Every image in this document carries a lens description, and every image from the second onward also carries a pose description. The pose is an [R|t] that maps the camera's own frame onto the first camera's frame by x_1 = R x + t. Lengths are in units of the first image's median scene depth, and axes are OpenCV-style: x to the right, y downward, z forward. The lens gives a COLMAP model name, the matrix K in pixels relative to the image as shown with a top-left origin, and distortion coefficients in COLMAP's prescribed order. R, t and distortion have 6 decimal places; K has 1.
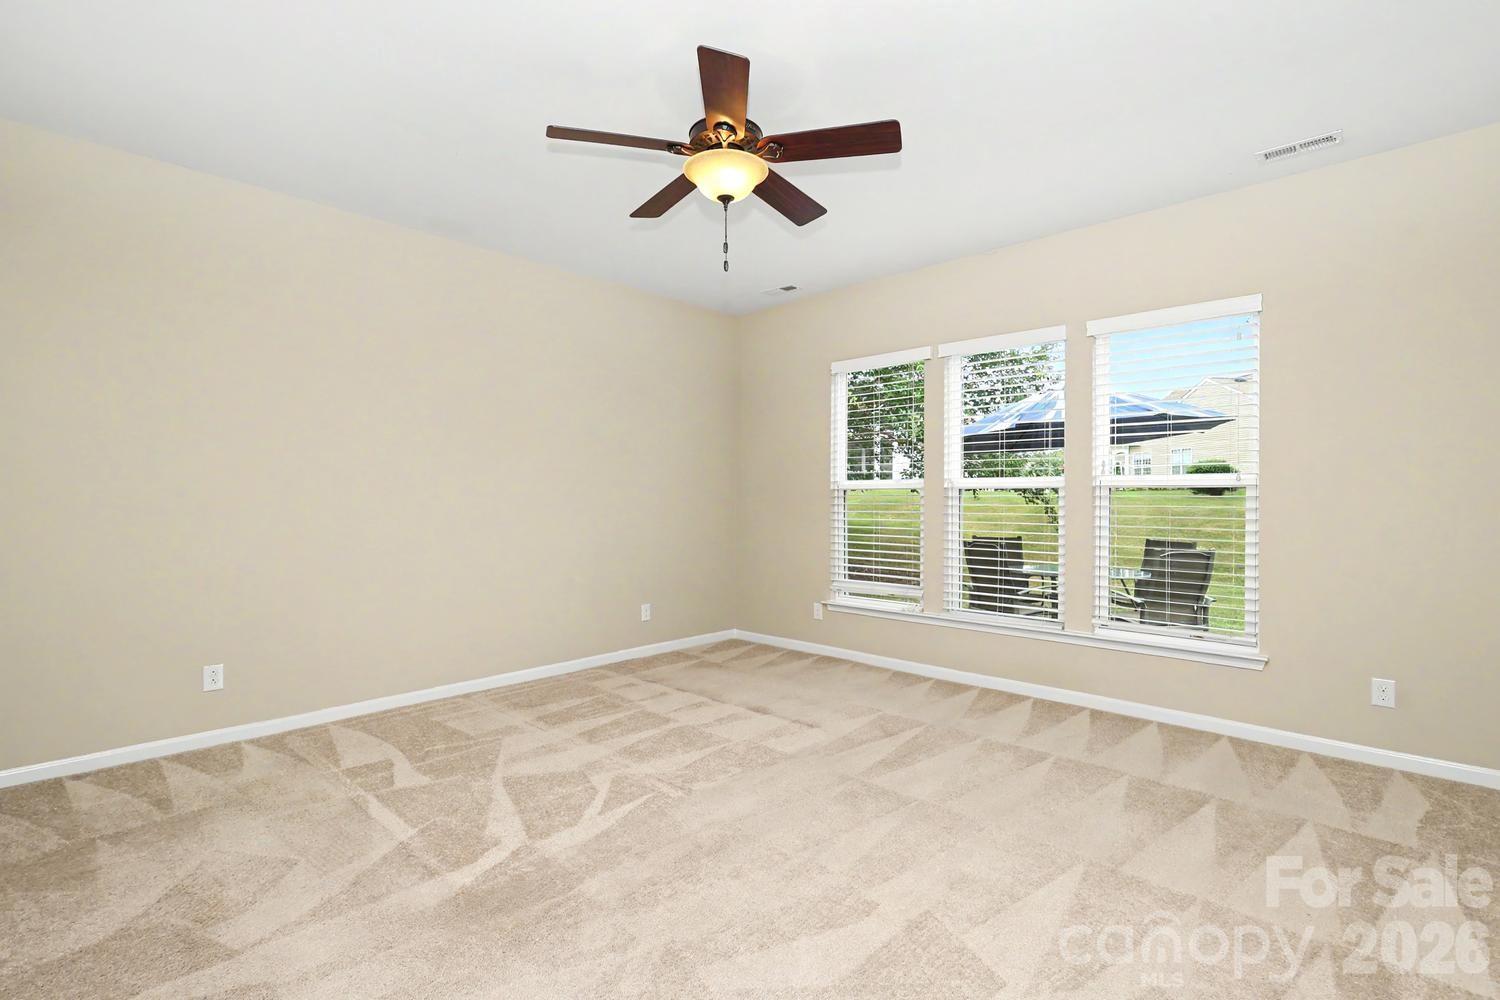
lens RADIAL K [[715.8, 0, 749.3], [0, 715.8, 504.2], [0, 0, 1]] dist [-0.003690, 0.001802]
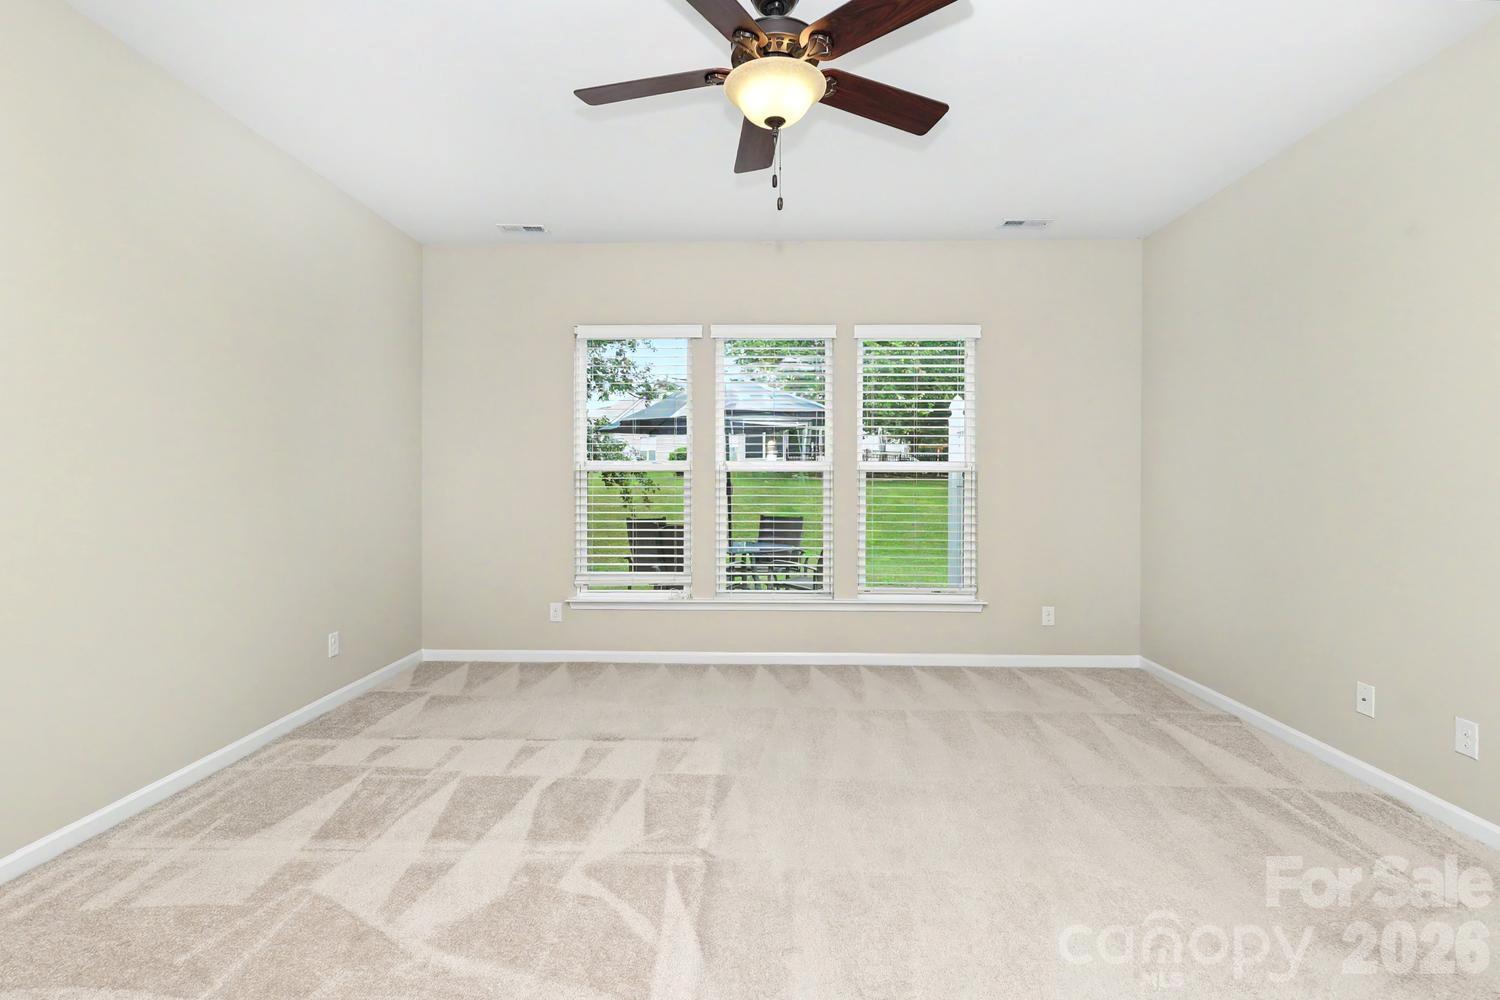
lens RADIAL K [[715.8, 0, 740.3], [0, 715.8, 485.8], [0, 0, 1]] dist [-0.003690, 0.001802]
pose [[0.732295, -0.003808, 0.680977, -0.423826], [0.004726, 0.999989, 0.000509, -0.002143], [-0.680971, 0.002846, 0.732305, 0.283621]]
